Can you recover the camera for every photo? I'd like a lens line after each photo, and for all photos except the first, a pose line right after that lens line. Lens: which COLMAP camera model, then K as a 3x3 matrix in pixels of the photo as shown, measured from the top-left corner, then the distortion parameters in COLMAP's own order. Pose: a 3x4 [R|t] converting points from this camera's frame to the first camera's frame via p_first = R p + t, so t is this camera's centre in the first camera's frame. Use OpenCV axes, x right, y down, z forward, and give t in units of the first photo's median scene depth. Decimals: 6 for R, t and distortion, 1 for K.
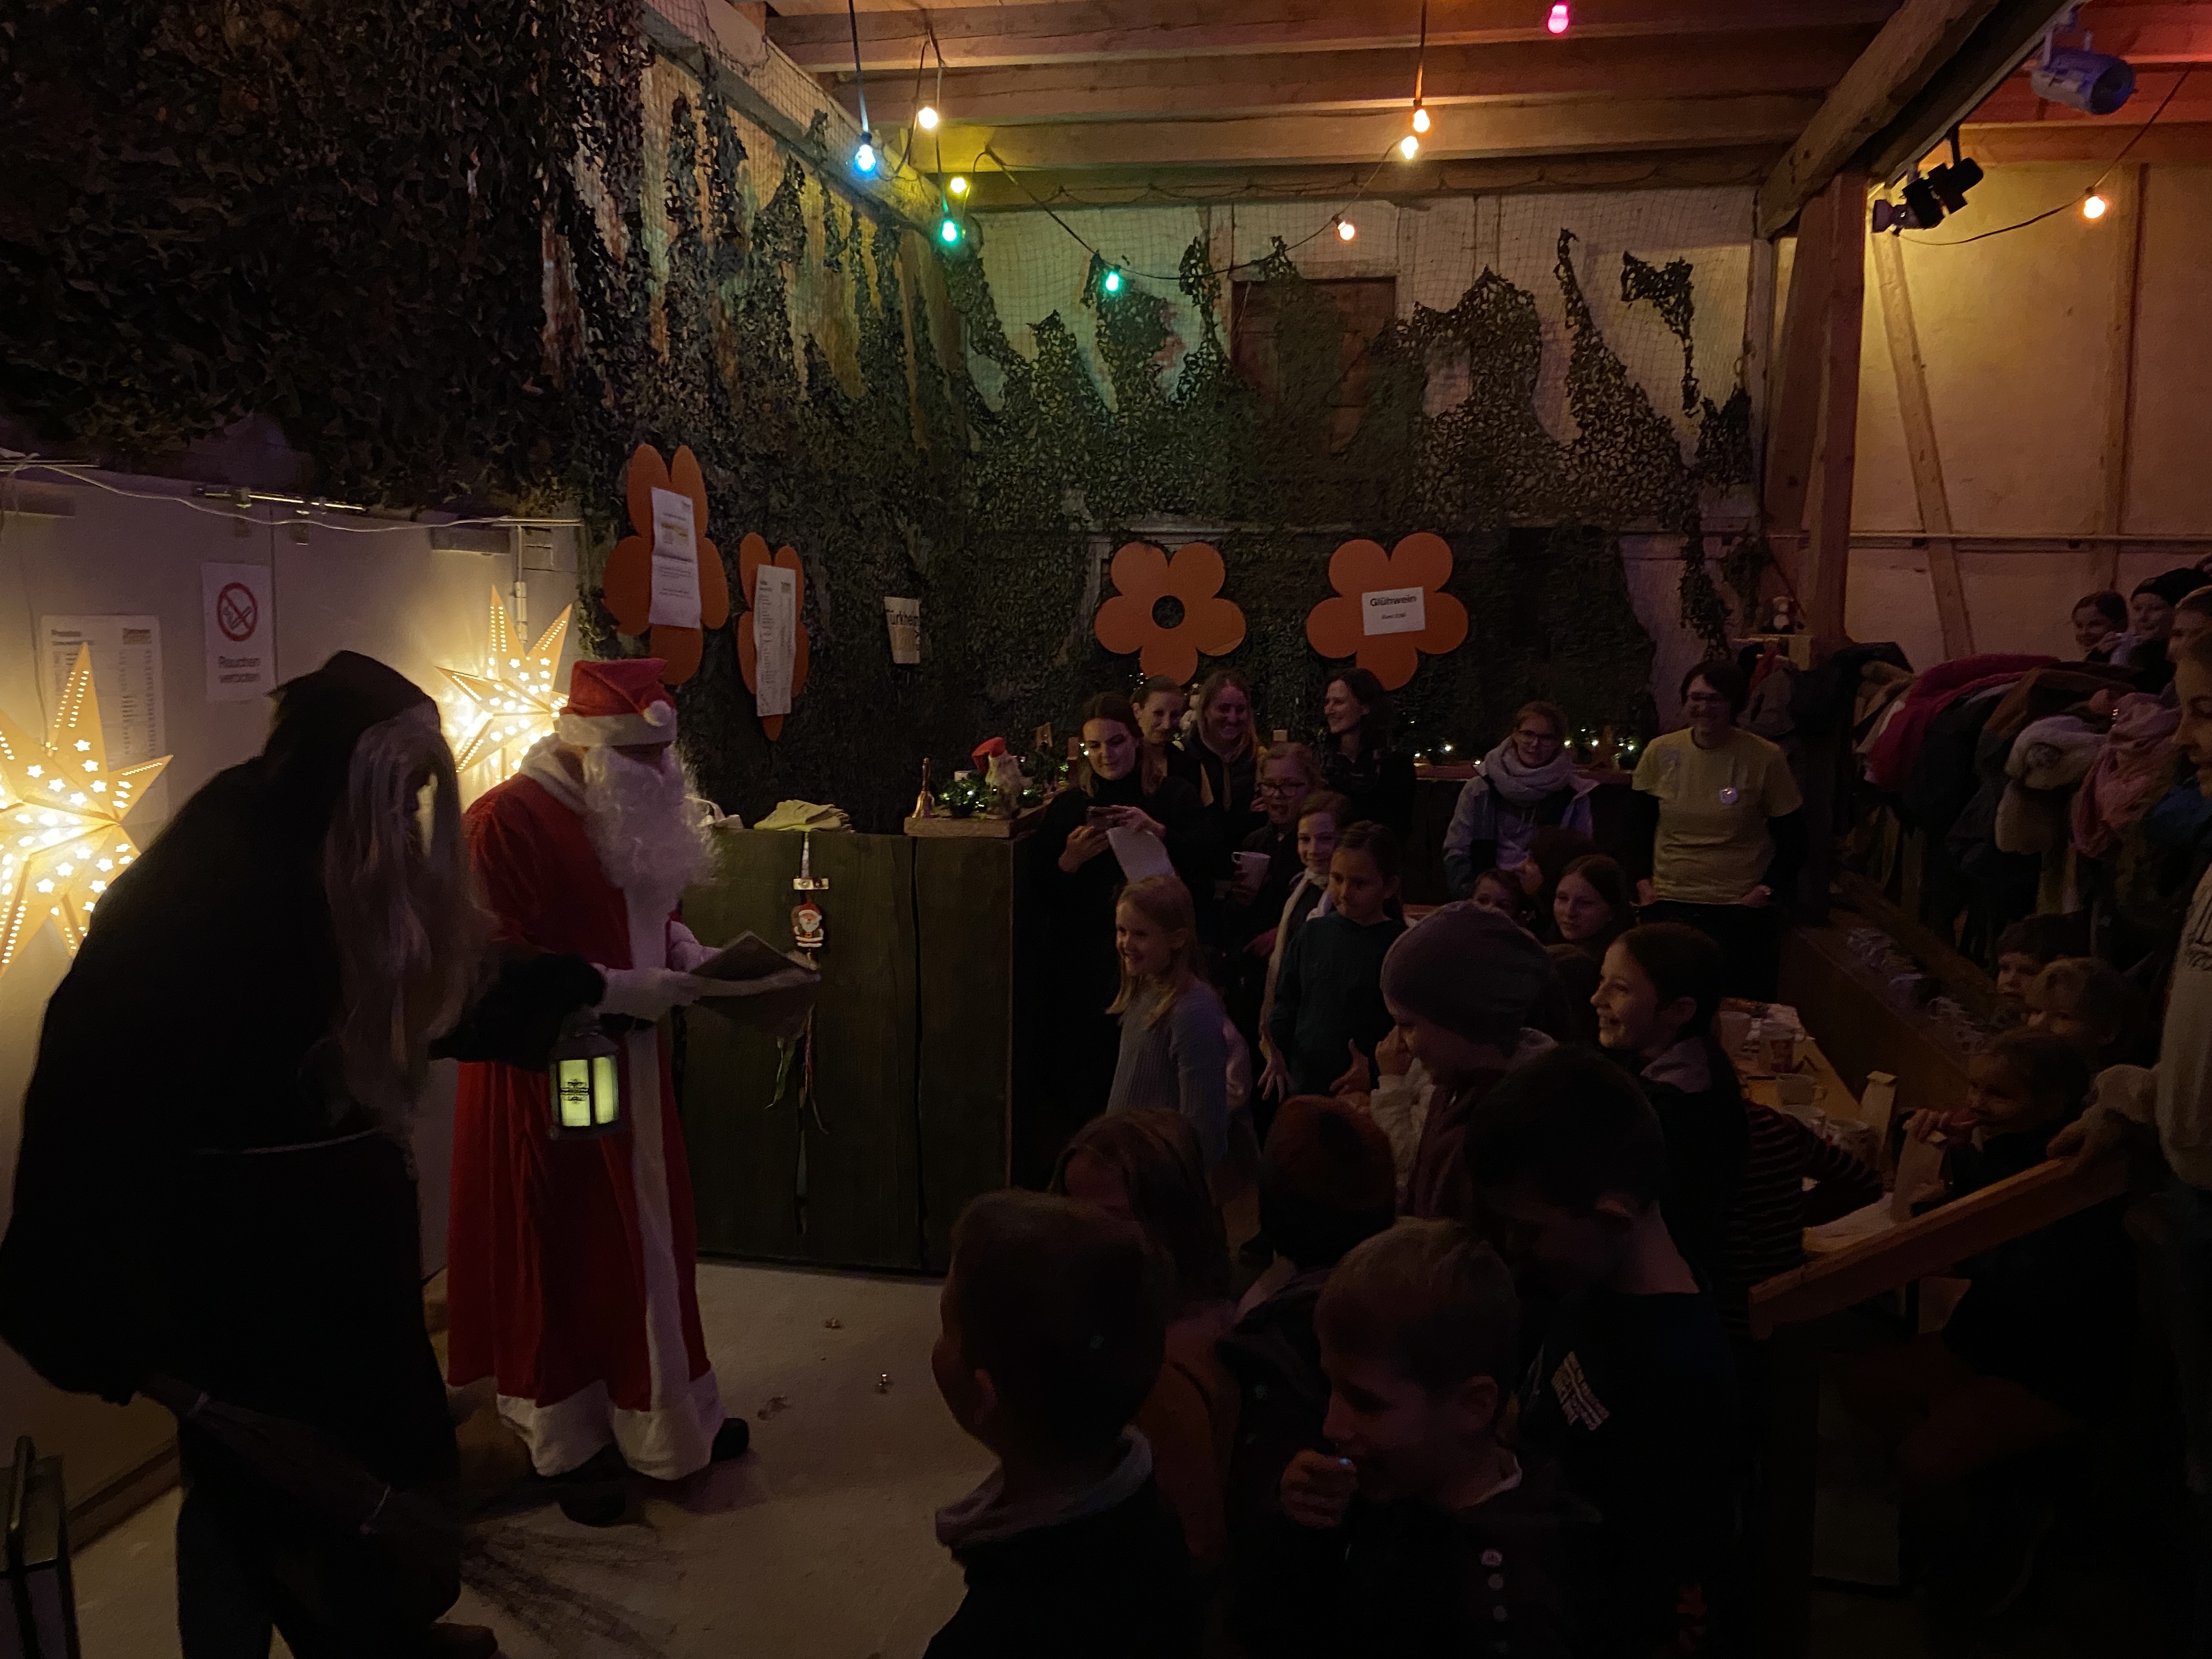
lens RADIAL K [[1672.1, 0, 1116.2], [0, 1672.1, 826.8], [0, 0, 1]] dist [0.034556, -0.012071]
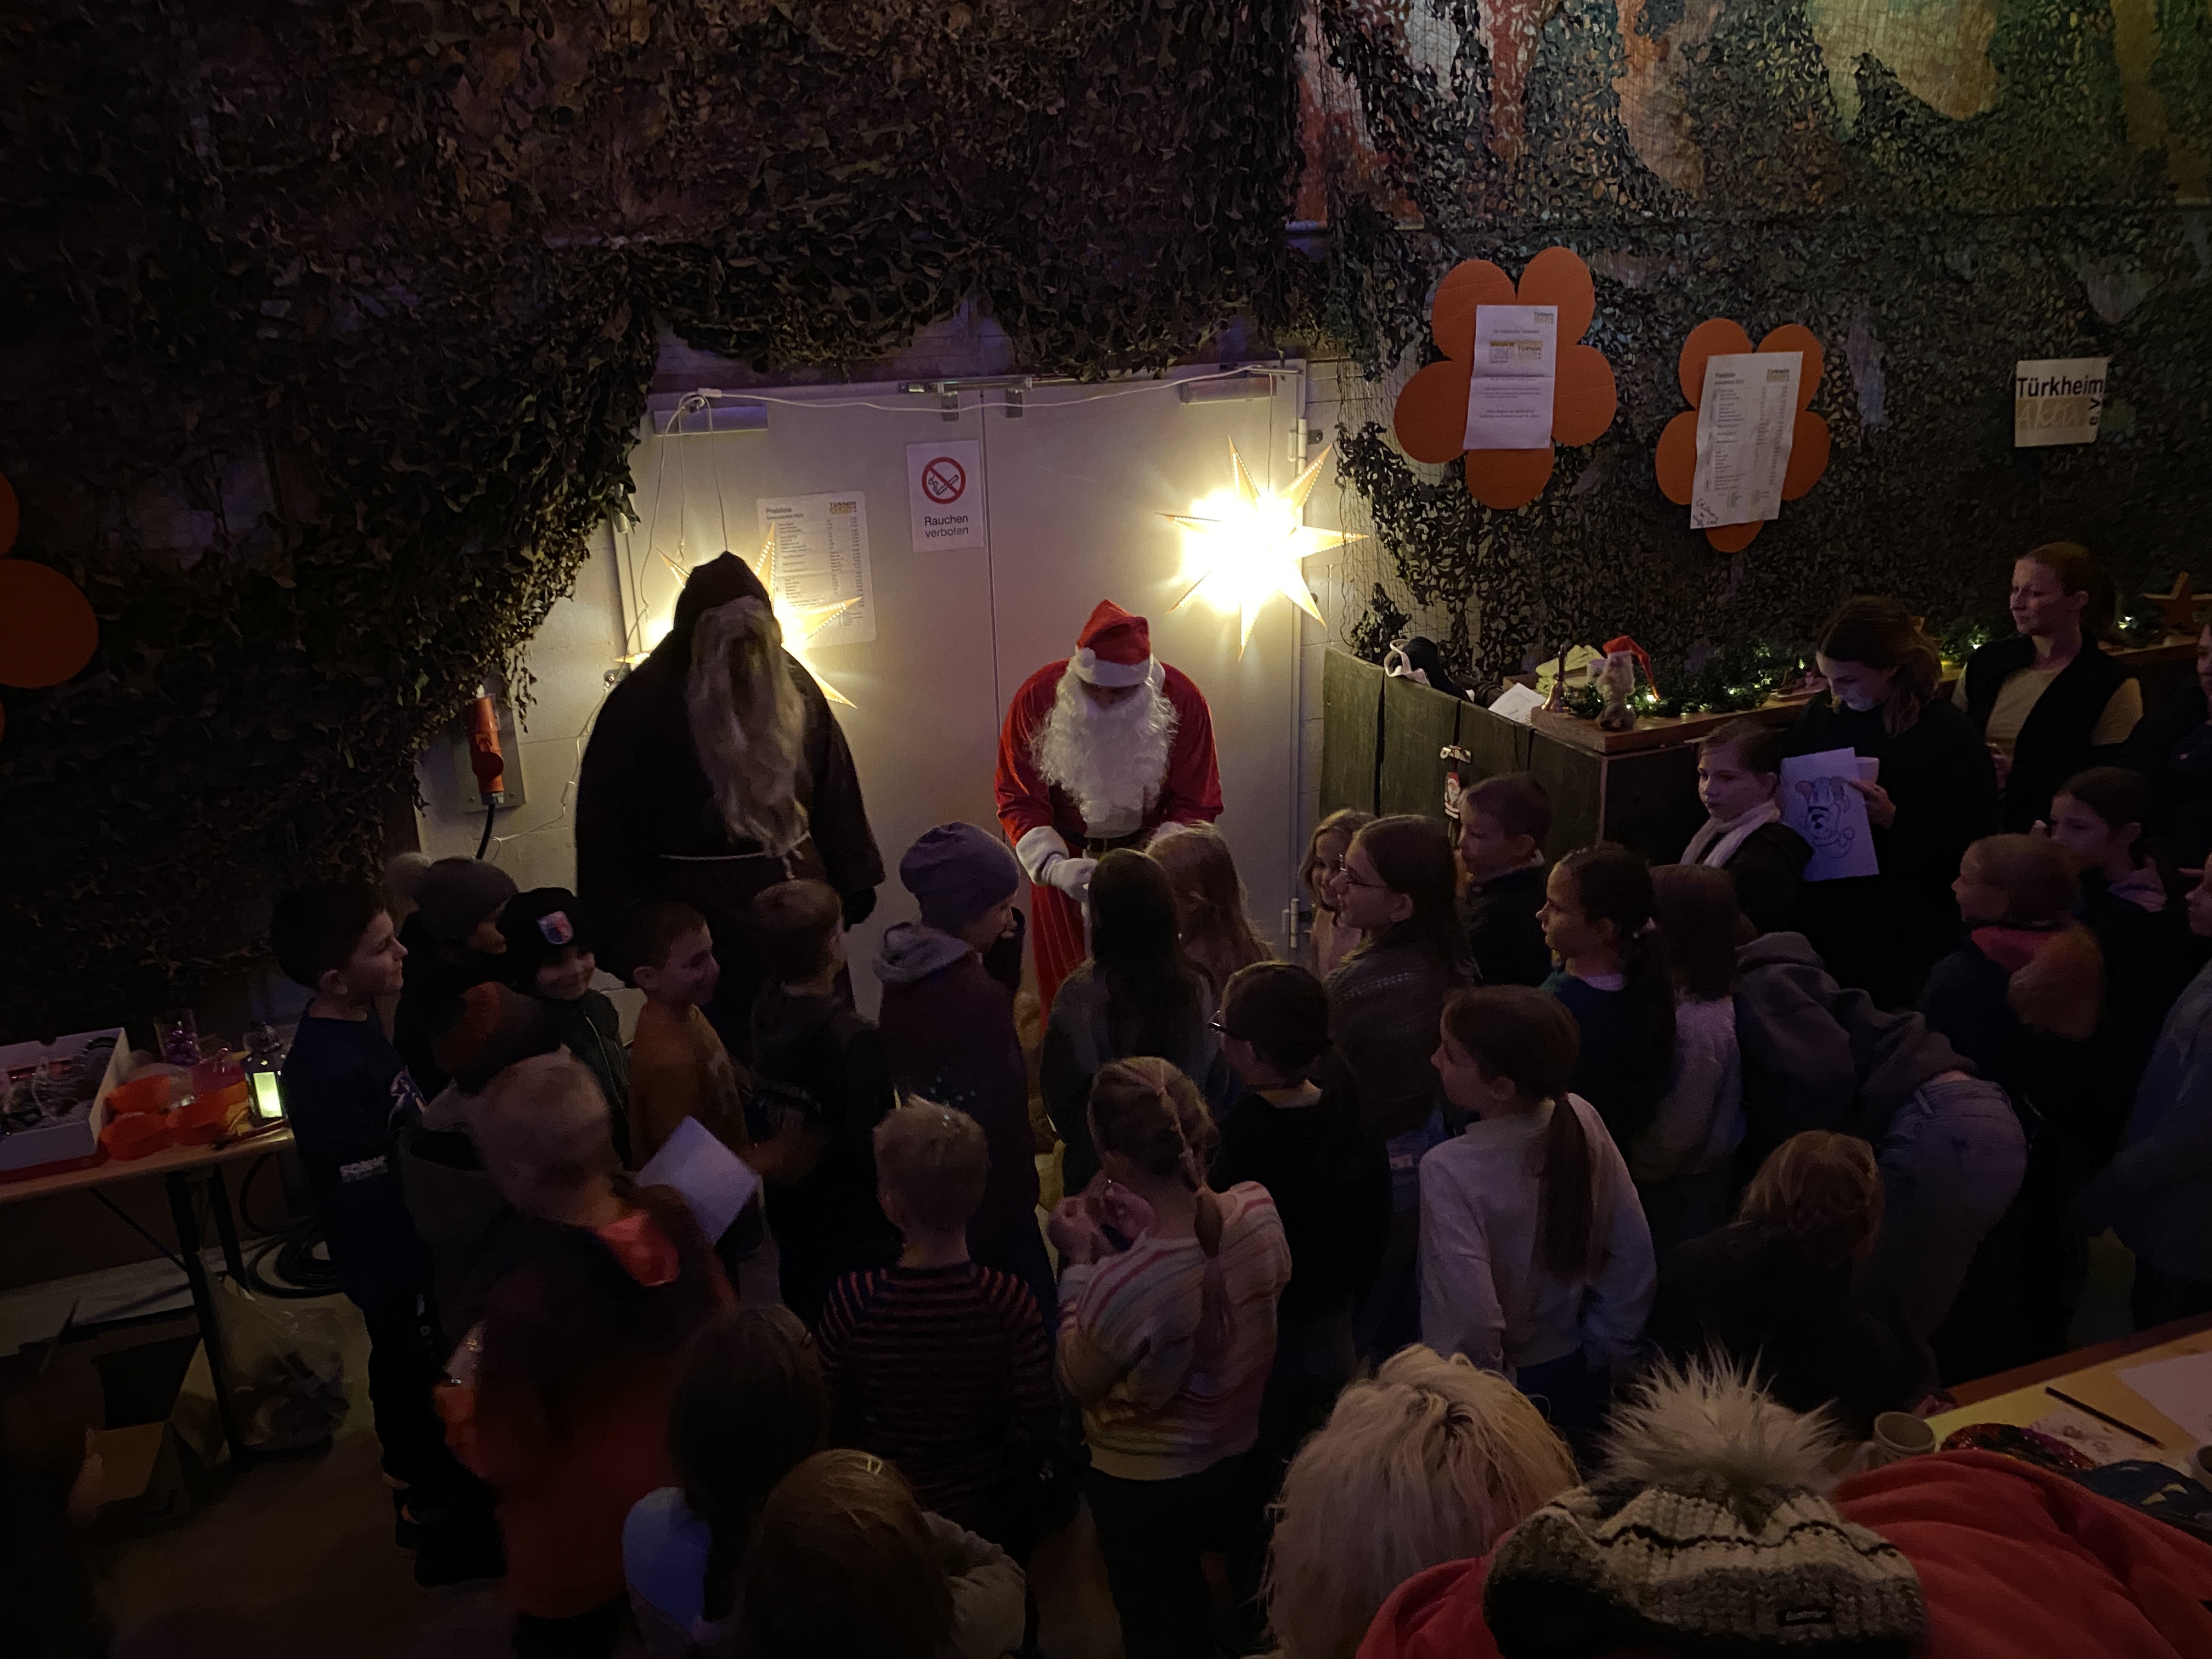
lens RADIAL K [[1672.1, 0, 1116.6], [0, 1672.1, 831.5], [0, 0, 1]] dist [0.034556, -0.012071]
pose [[0.577585, 0.240965, -0.779956, 0.558413], [-0.065291, 0.966017, 0.250098, -0.180838], [0.813715, -0.093529, 0.573690, 0.327903]]
